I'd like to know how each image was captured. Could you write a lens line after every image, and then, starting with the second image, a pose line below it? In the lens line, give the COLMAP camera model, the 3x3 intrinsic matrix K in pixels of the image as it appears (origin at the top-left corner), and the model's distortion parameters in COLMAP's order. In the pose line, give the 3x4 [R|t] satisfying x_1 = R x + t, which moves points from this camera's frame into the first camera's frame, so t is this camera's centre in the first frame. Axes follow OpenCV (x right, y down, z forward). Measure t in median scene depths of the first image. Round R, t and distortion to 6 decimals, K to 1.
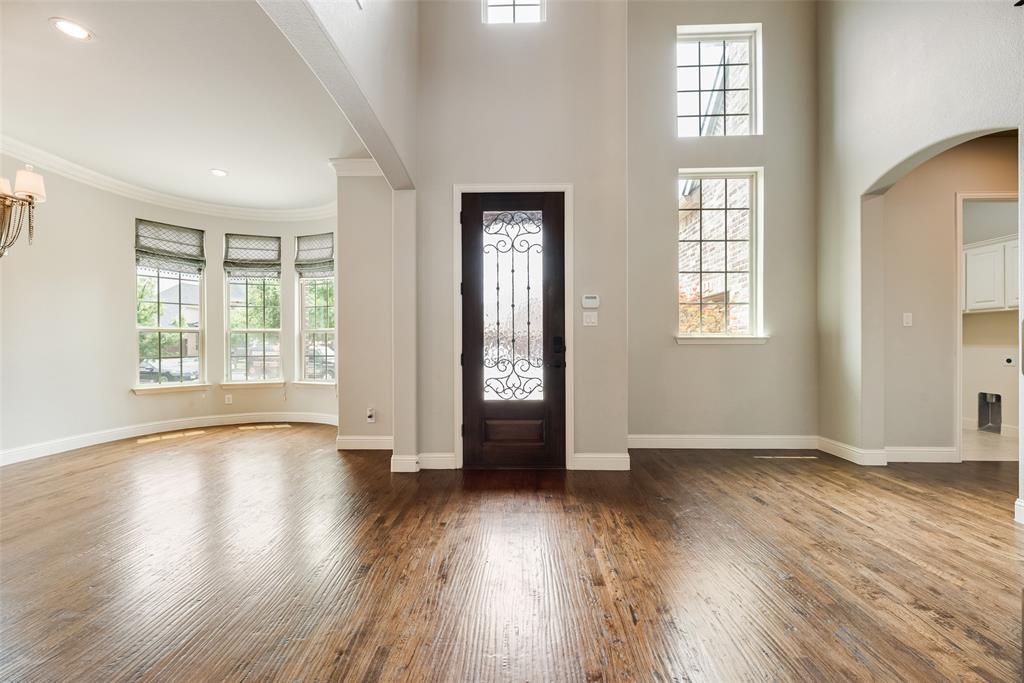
lens RADIAL K [[408.7, 0, 519.7], [0, 408.7, 342.4], [0, 0, 1]] dist [-0.008547, 0.000093]
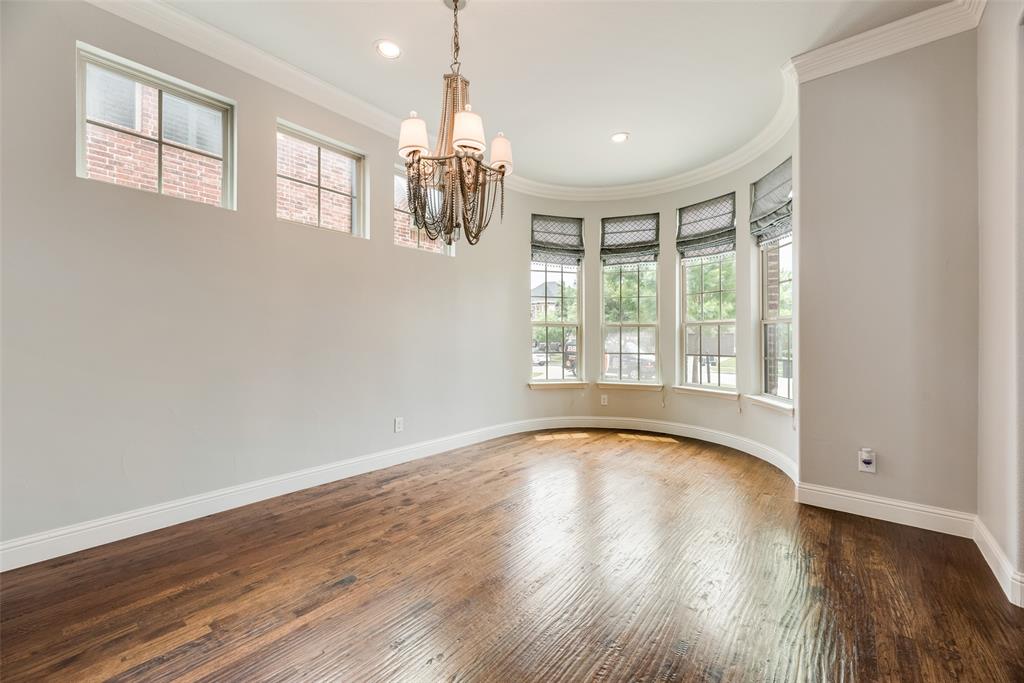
lens RADIAL K [[408.7, 0, 509.6], [0, 408.7, 337.0], [0, 0, 1]] dist [-0.008547, 0.000093]
pose [[0.775787, 0.003601, -0.630985, -0.308073], [-0.005350, 0.999985, -0.000872, 0.000917], [0.630973, 0.004052, 0.775795, 0.159647]]
